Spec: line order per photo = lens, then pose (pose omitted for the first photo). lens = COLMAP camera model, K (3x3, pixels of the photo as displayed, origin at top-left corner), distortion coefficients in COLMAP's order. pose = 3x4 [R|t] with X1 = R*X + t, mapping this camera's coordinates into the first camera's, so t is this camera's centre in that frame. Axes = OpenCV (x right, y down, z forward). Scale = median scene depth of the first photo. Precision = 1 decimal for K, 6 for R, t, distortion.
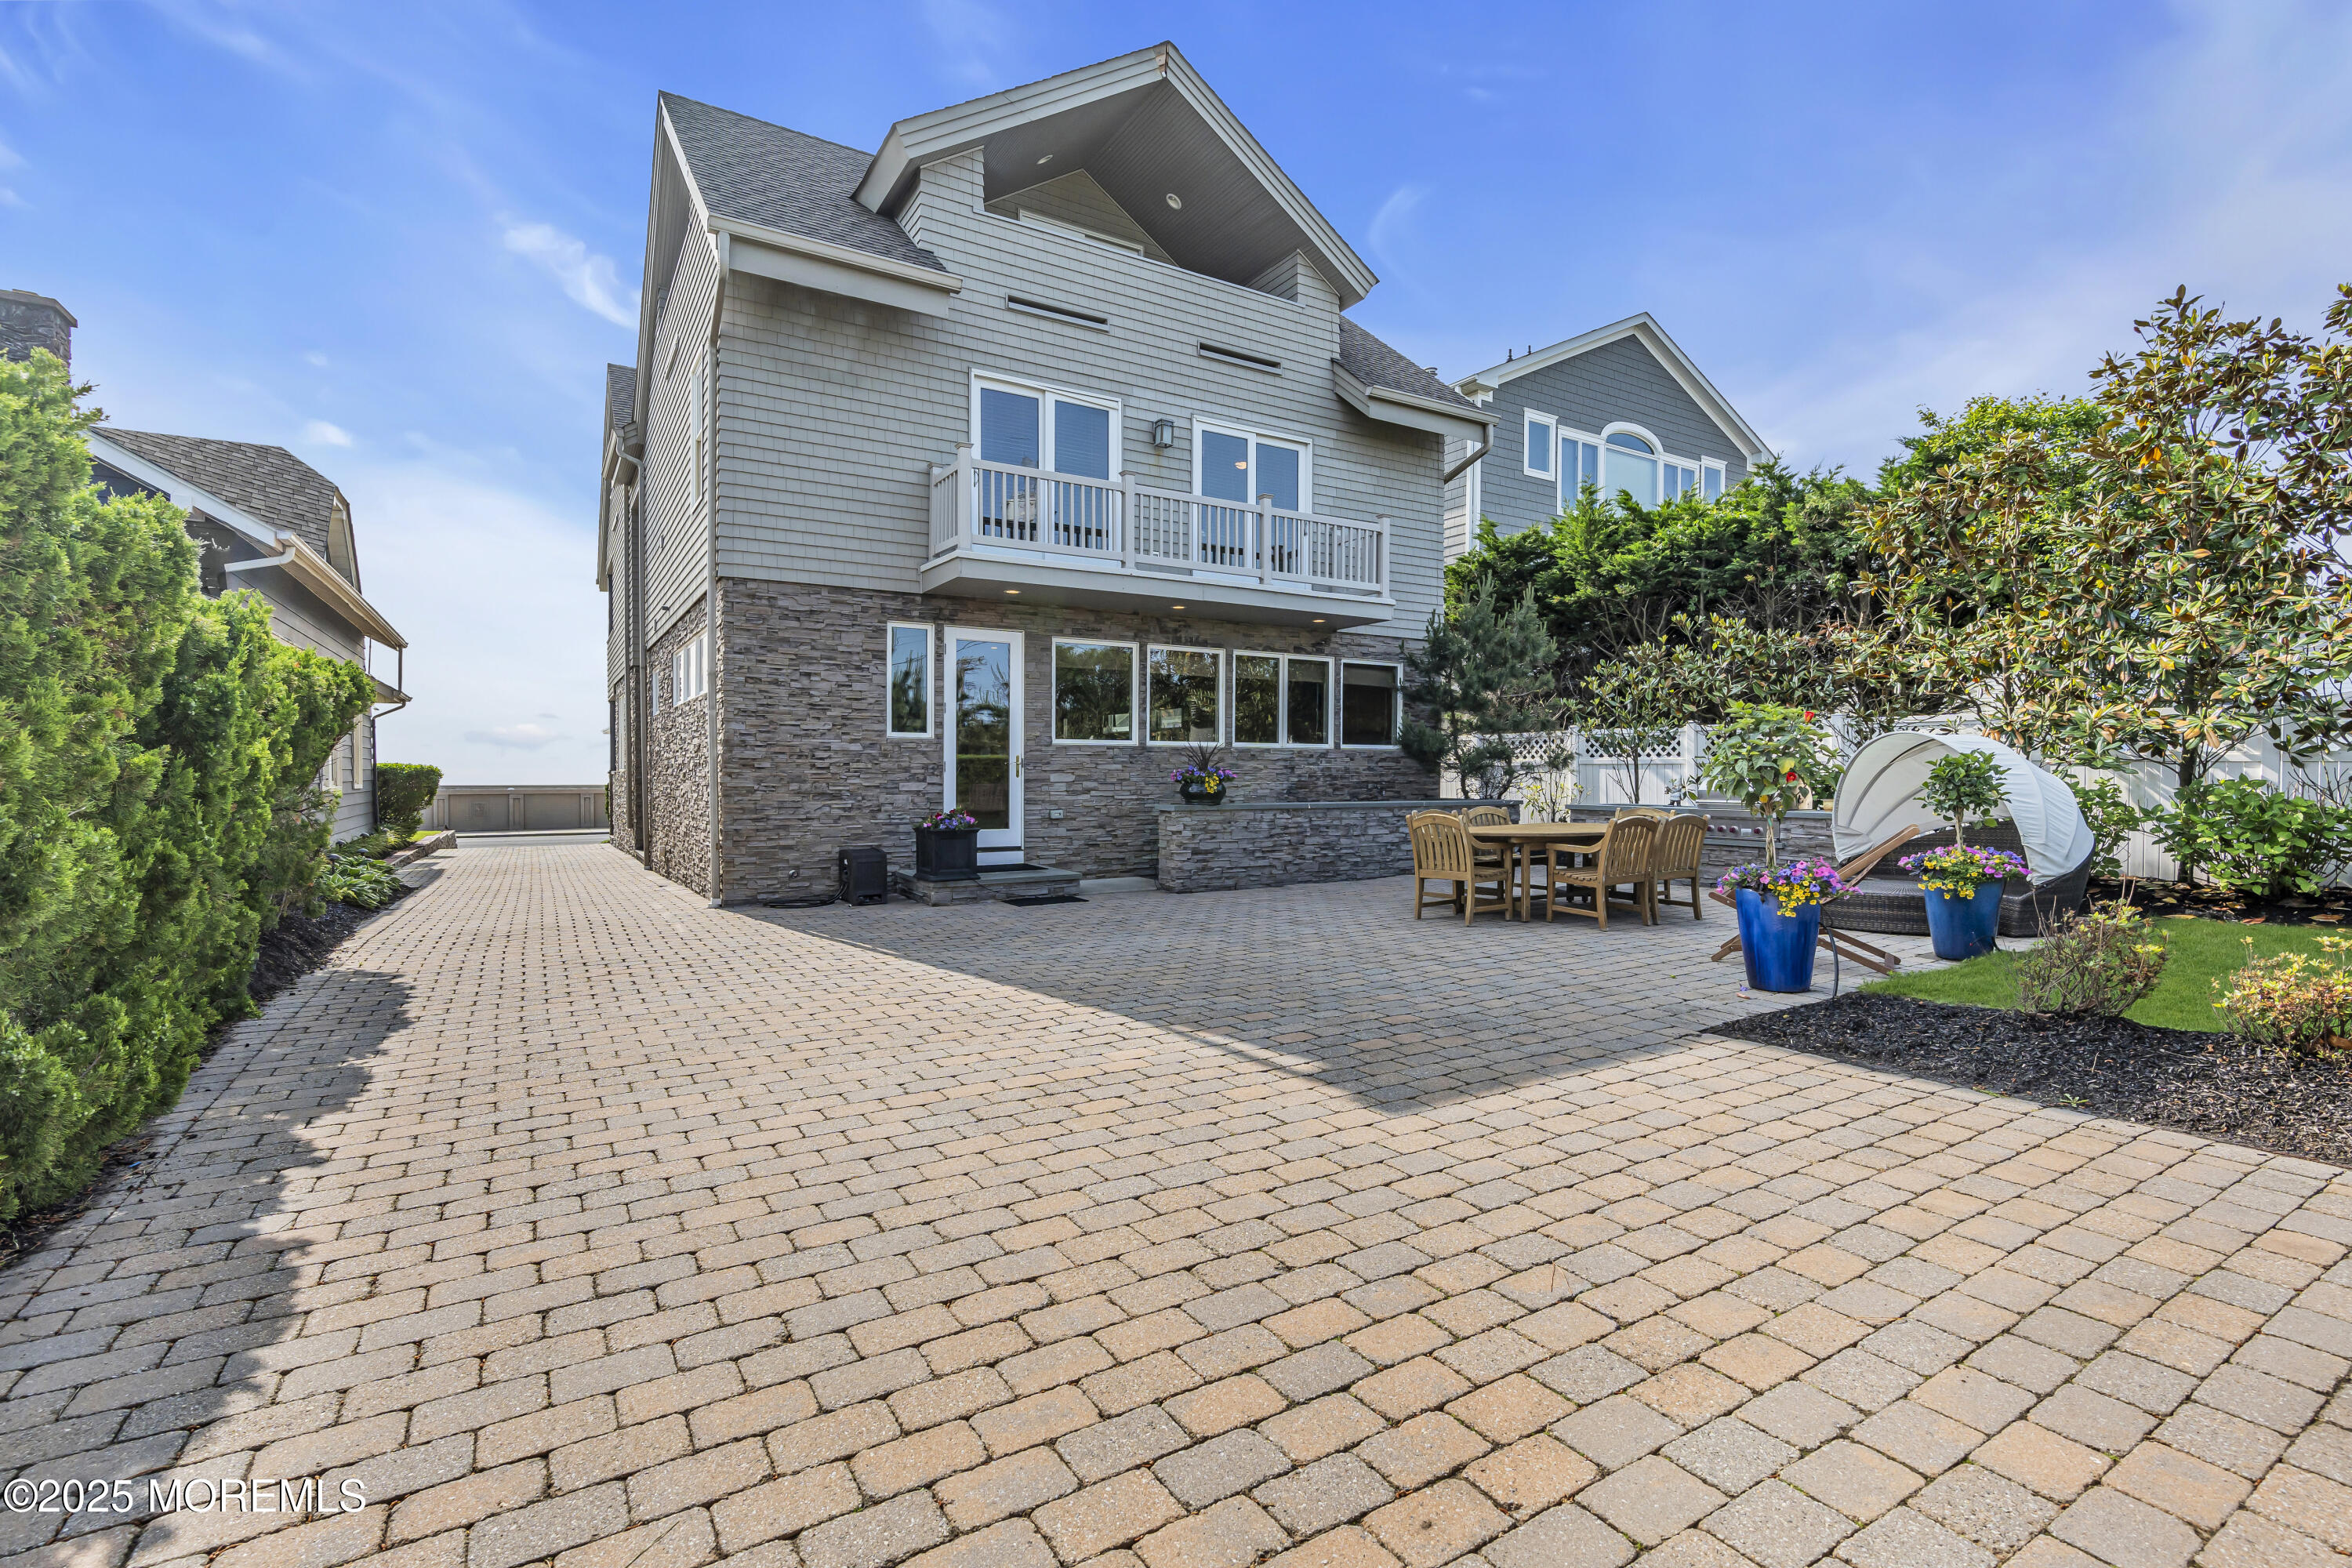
lens RADIAL K [[1070.9, 0, 1178.1], [0, 1070.9, 783.2], [0, 0, 1]] dist [-0.000448, 0.000034]
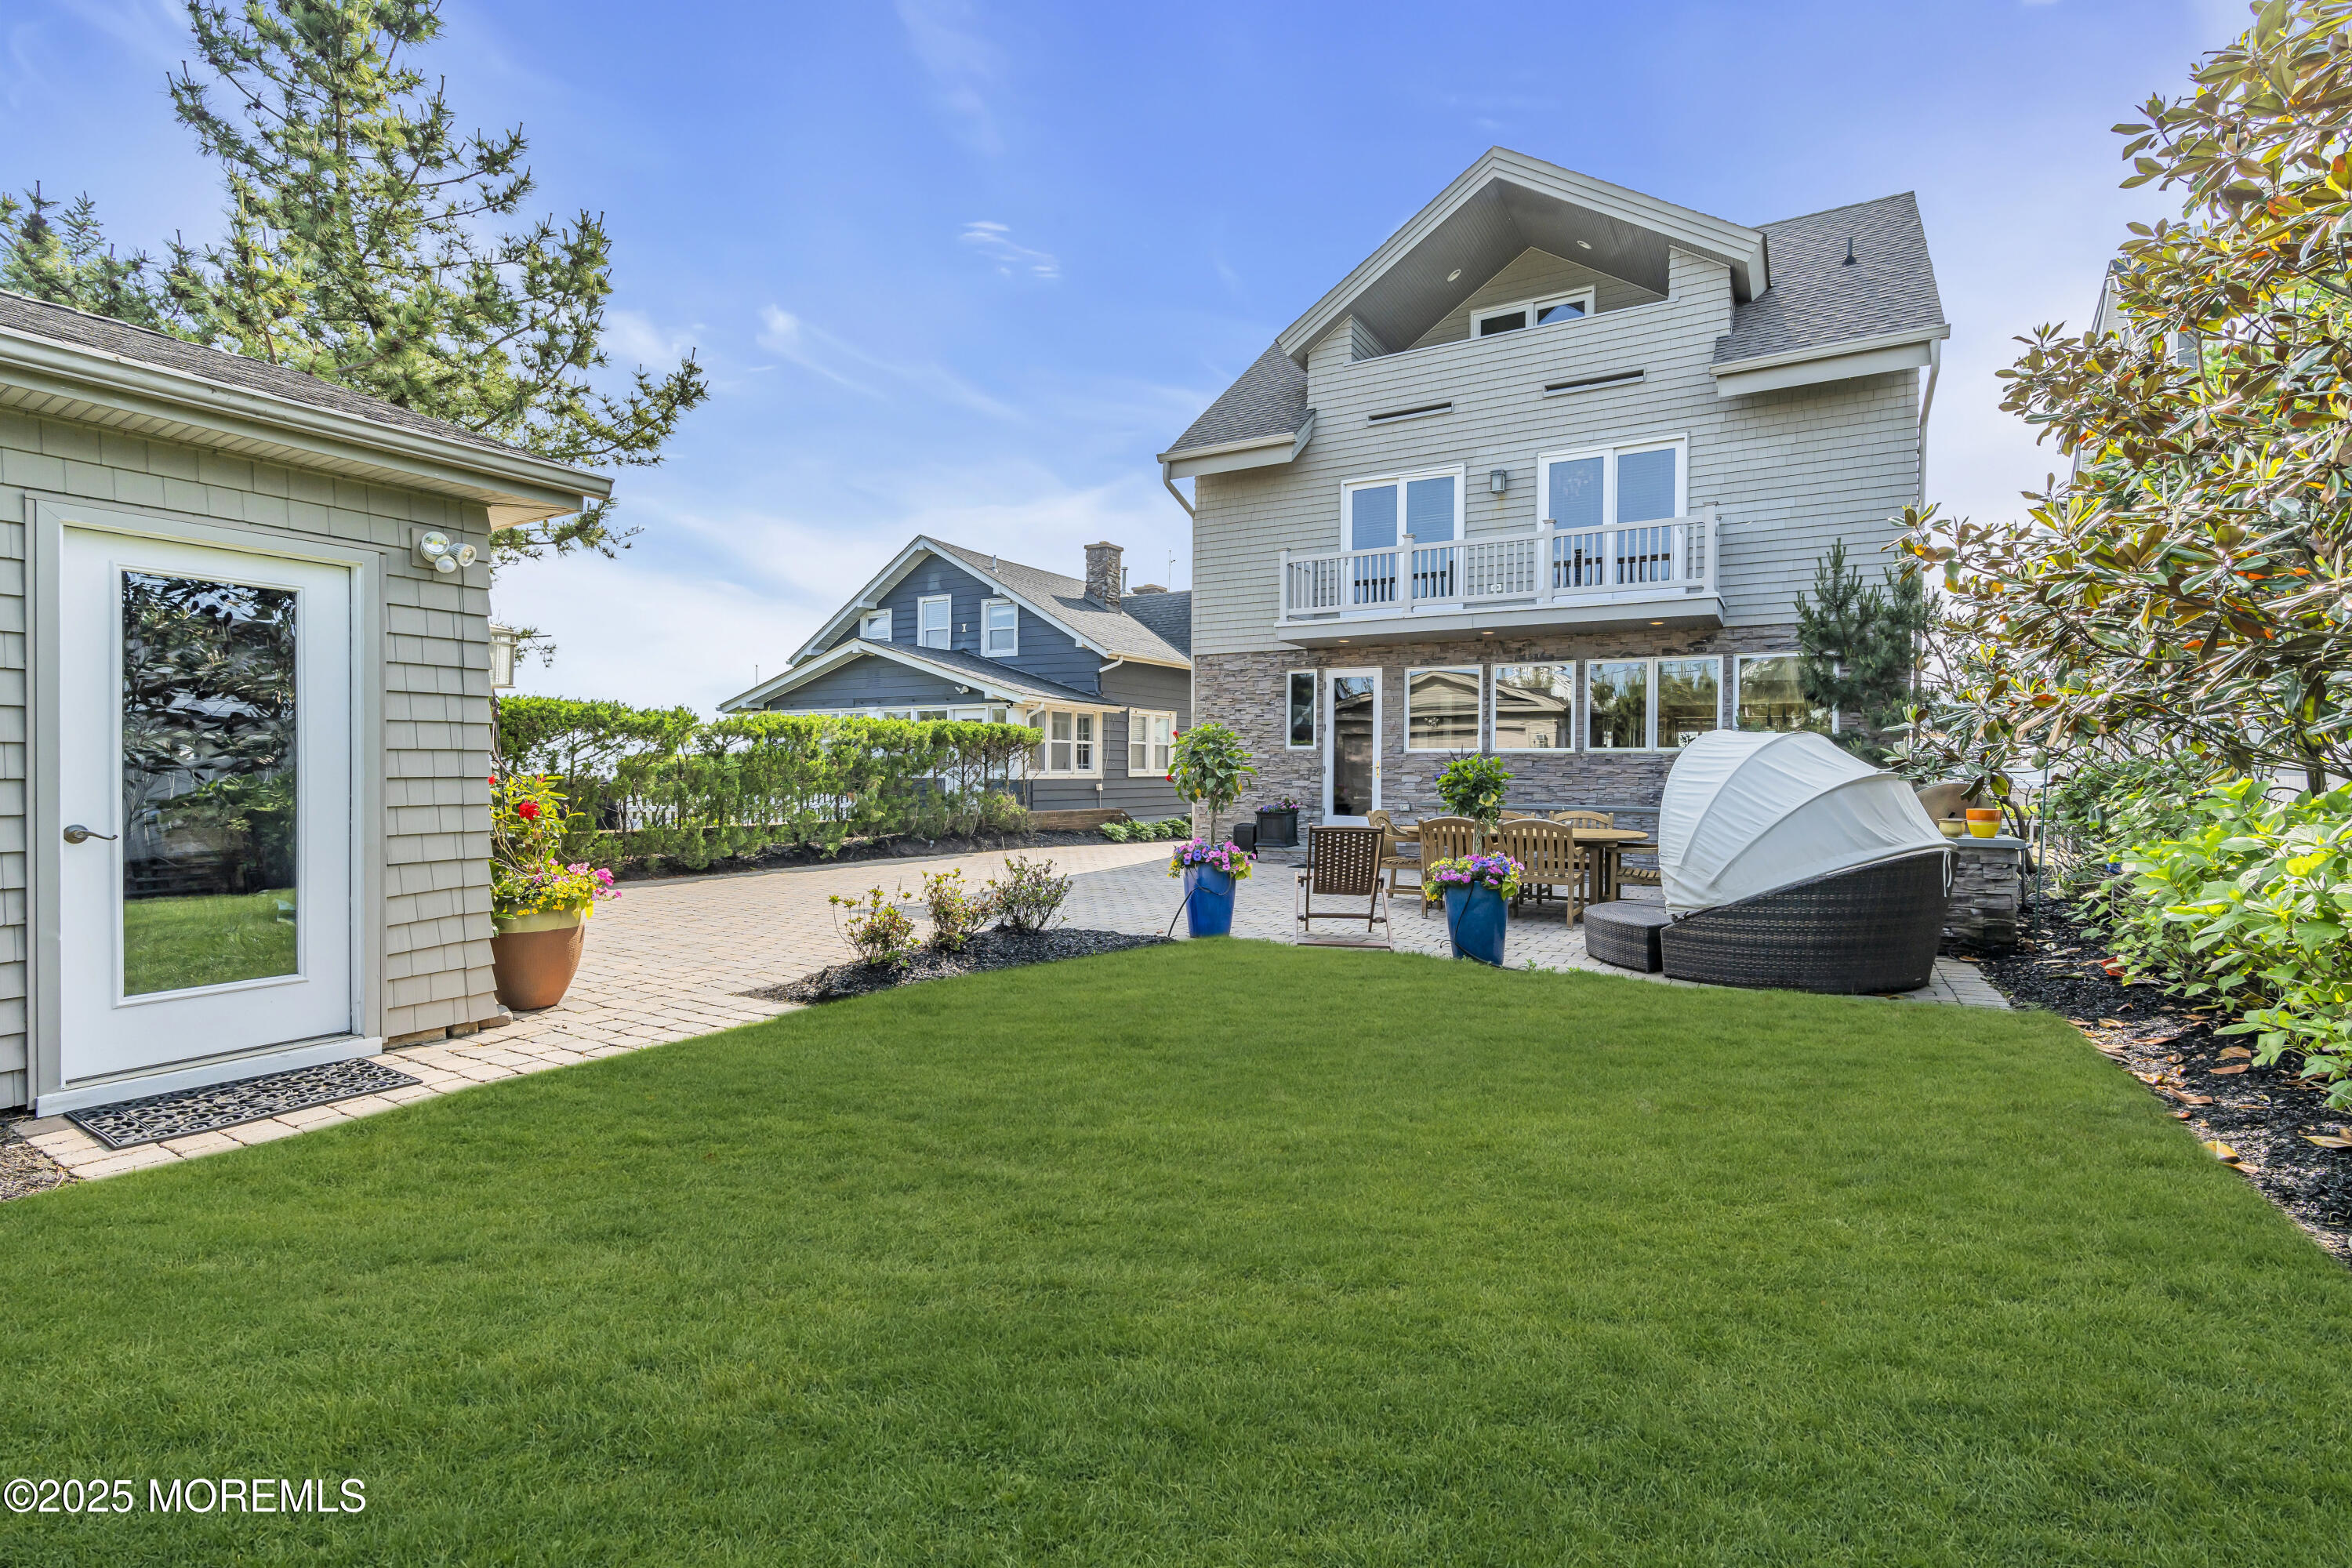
lens RADIAL K [[1070.9, 0, 1175.5], [0, 1070.9, 781.2], [0, 0, 1]] dist [-0.000448, 0.000034]
pose [[0.457185, 0.010641, -0.889308, 0.923939], [-0.022450, 0.999748, 0.000421, 0.003394], [0.889088, 0.019773, 0.457309, 0.184985]]
